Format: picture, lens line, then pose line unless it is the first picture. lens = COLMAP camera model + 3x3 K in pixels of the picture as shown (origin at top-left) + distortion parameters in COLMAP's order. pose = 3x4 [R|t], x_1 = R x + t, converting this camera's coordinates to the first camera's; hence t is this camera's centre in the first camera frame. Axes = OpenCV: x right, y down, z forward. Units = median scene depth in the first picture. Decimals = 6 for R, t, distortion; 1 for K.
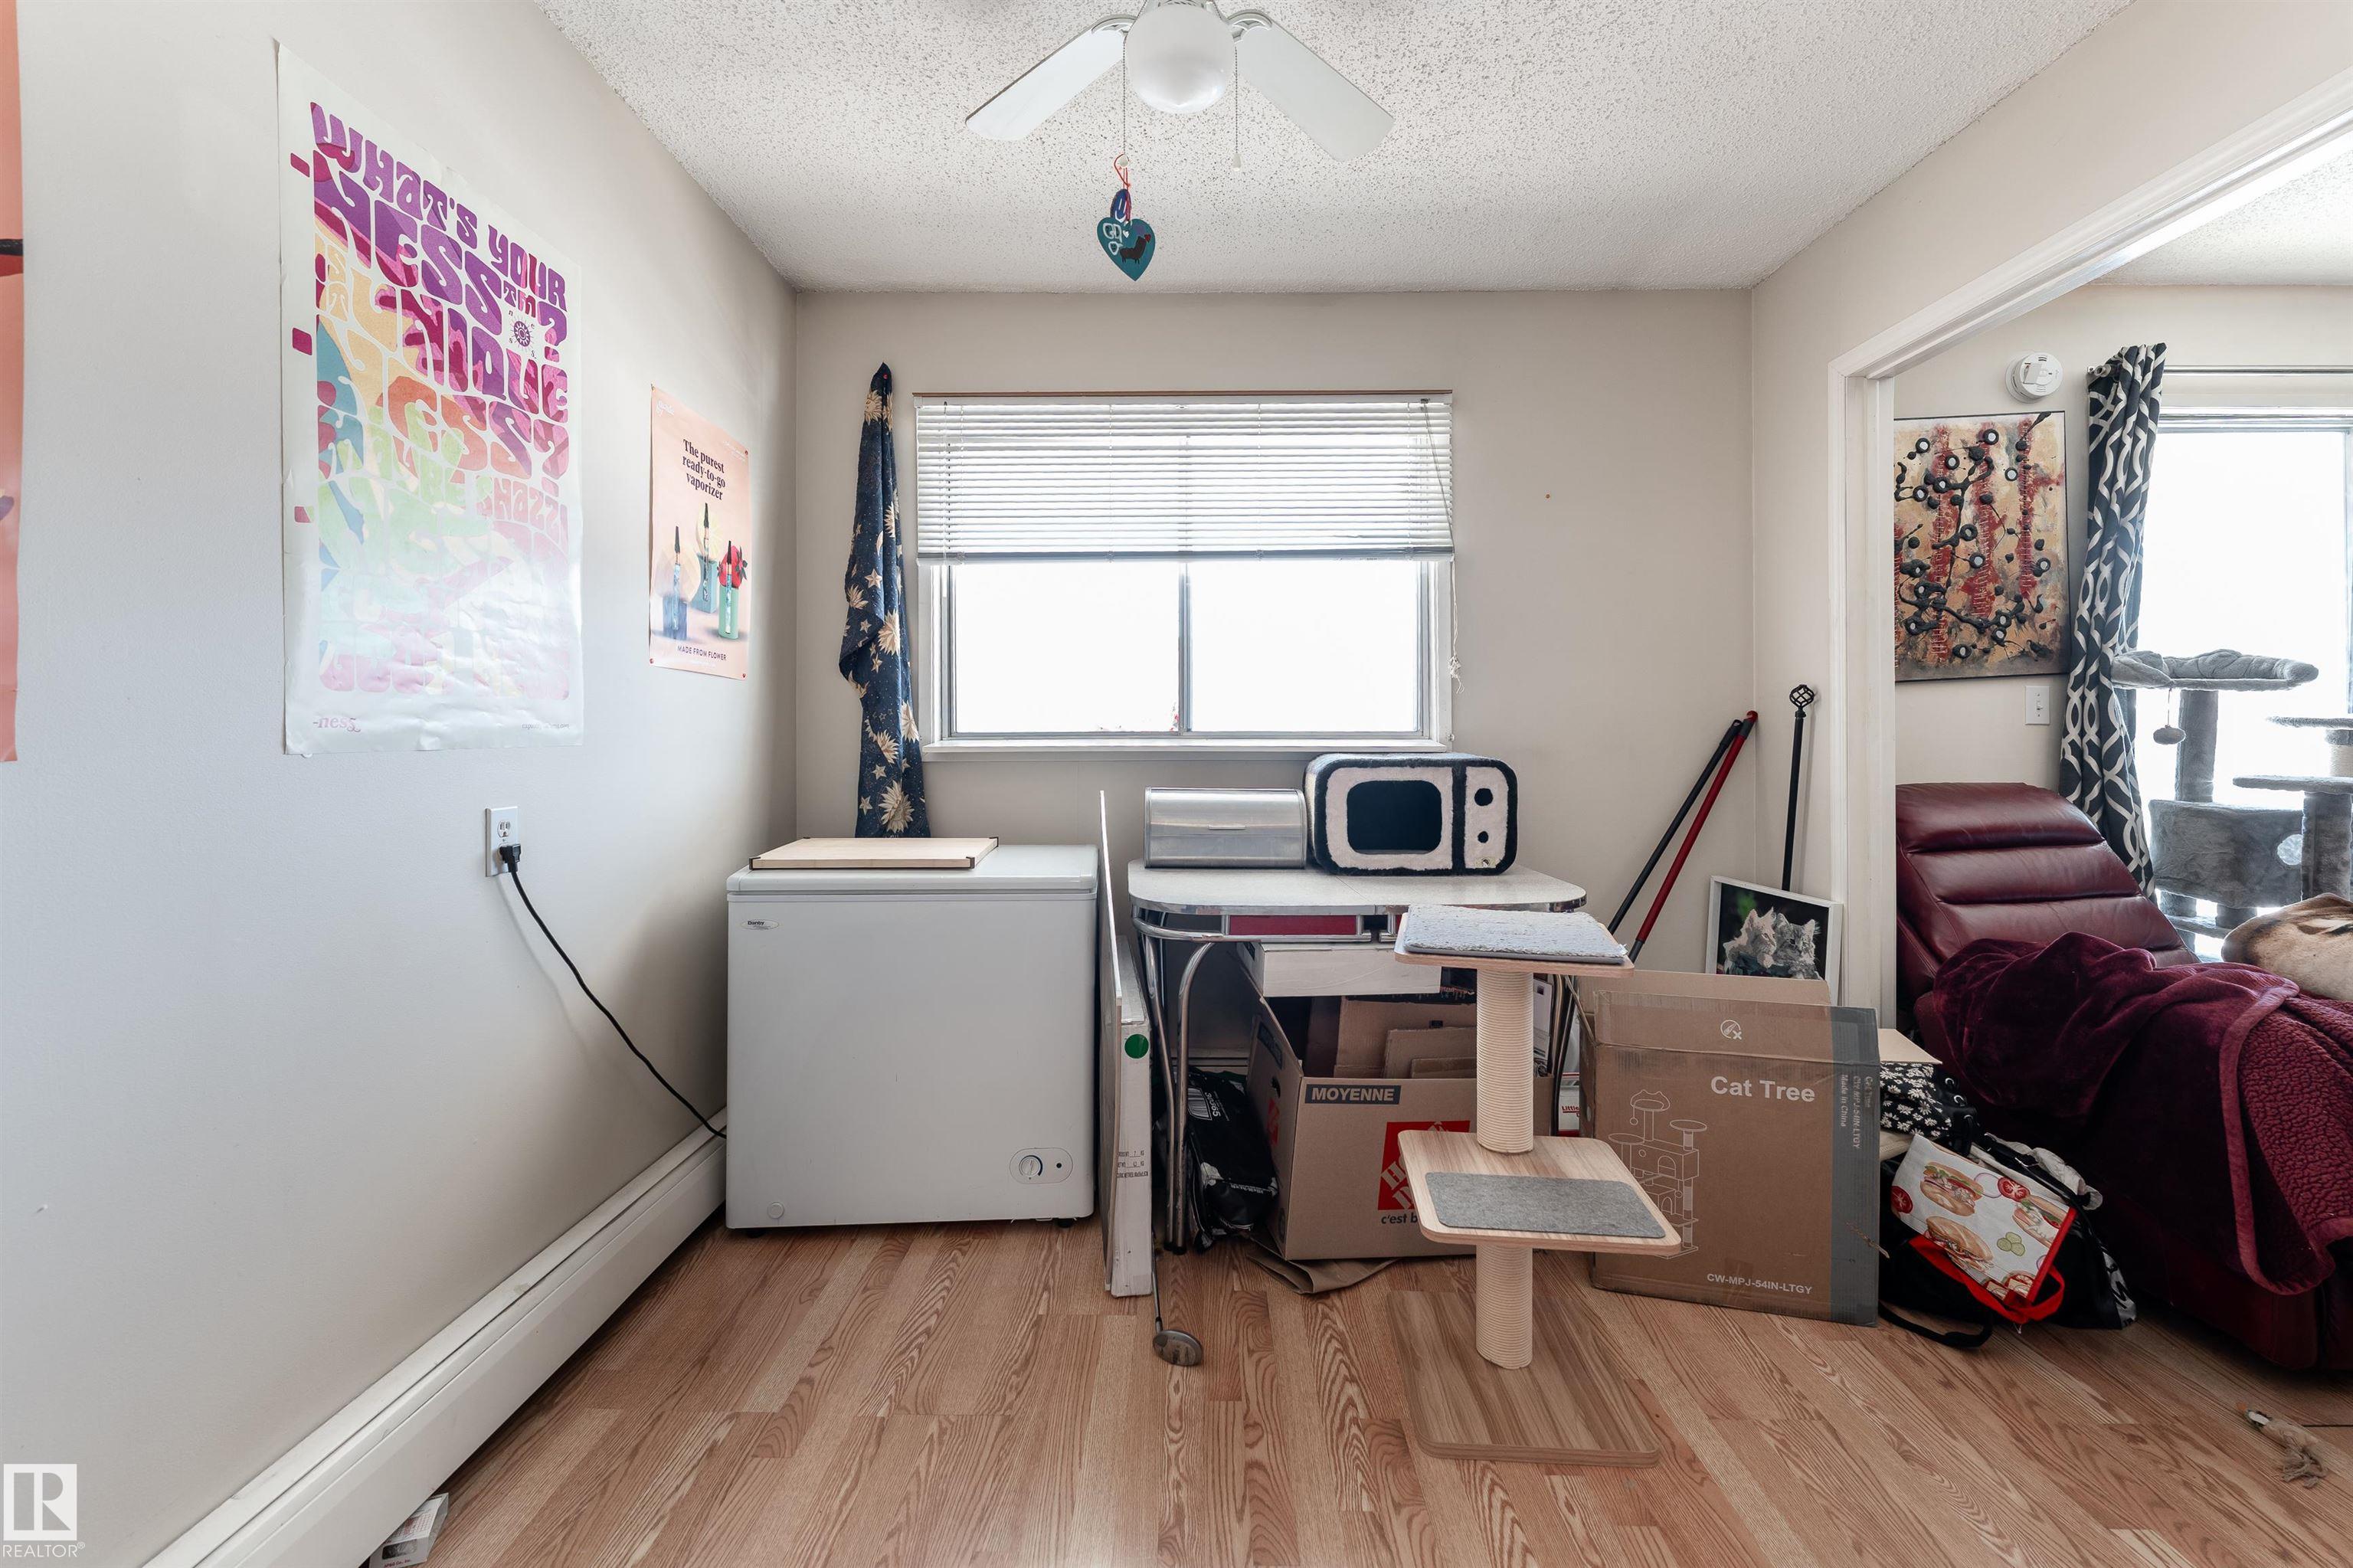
lens RADIAL K [[981.7, 0, 1181.1], [0, 981.7, 737.0], [0, 0, 1]] dist [0.002634, -0.000475]
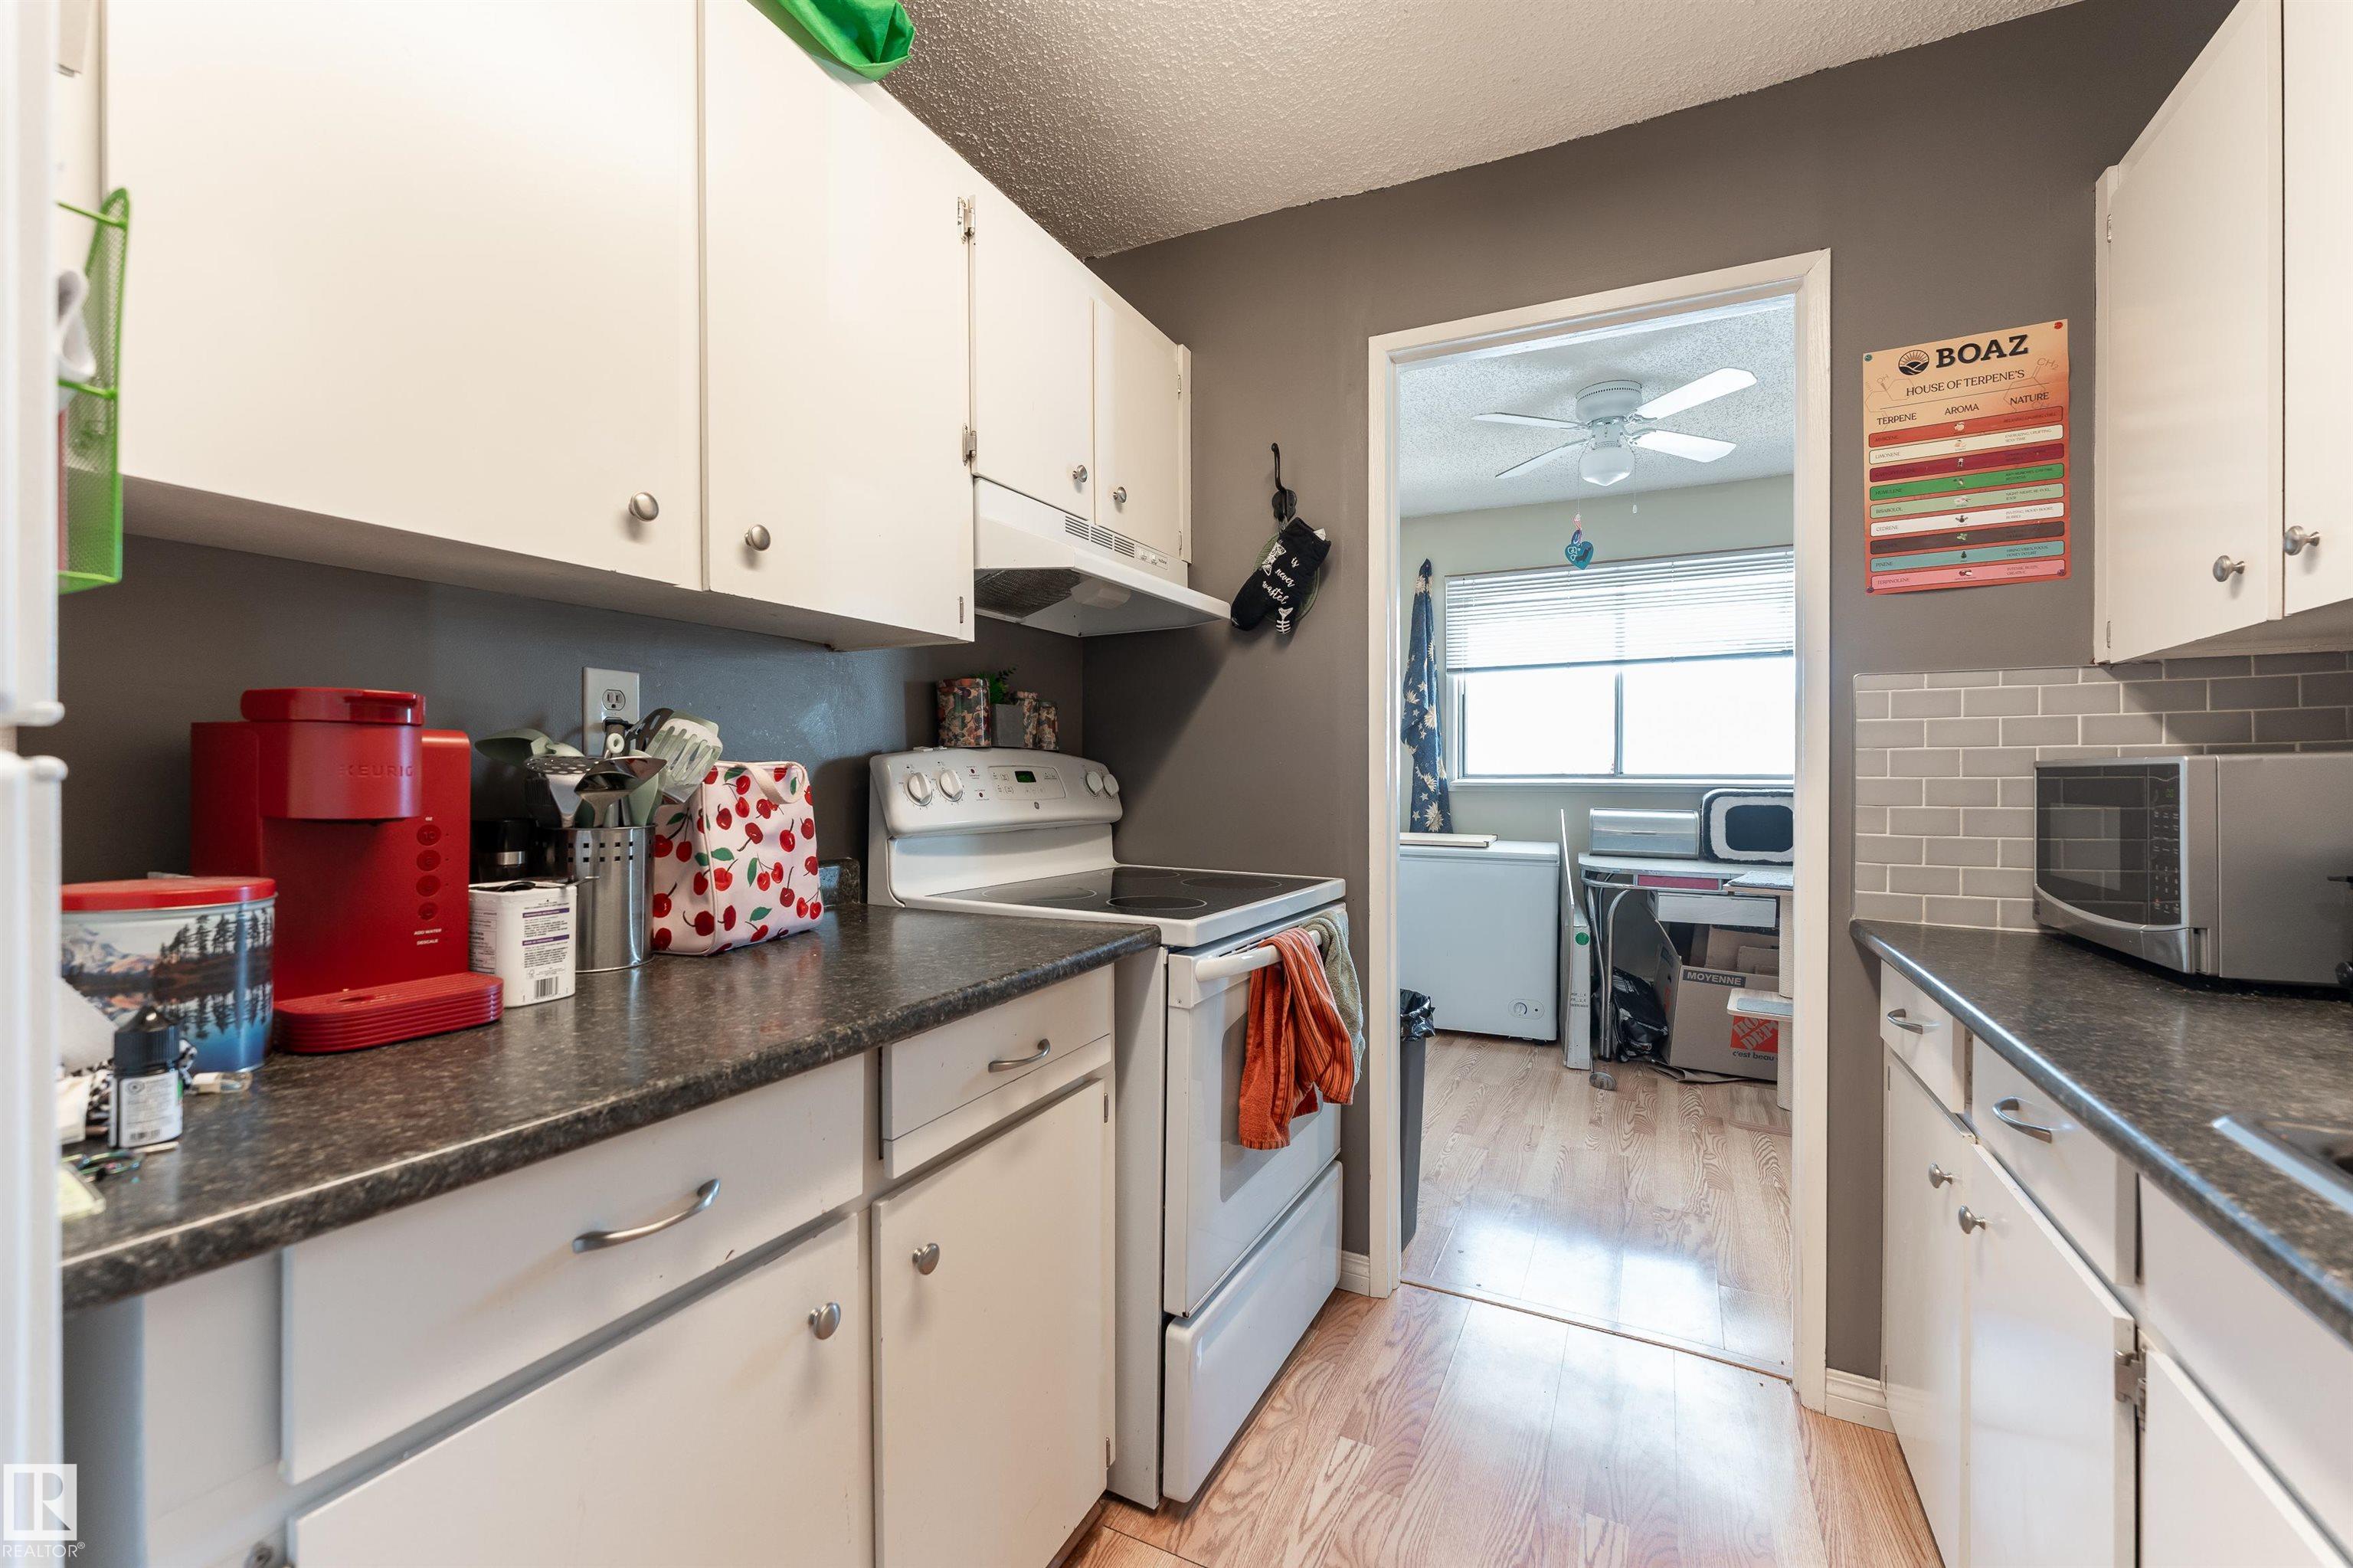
lens RADIAL K [[981.7, 0, 1156.5], [0, 981.7, 785.7], [0, 0, 1]] dist [0.002634, -0.000475]
pose [[0.894388, 0.008052, -0.447220, 0.053110], [-0.004308, 0.999947, 0.009389, 0.001959], [0.447272, -0.006471, 0.894375, -0.864505]]
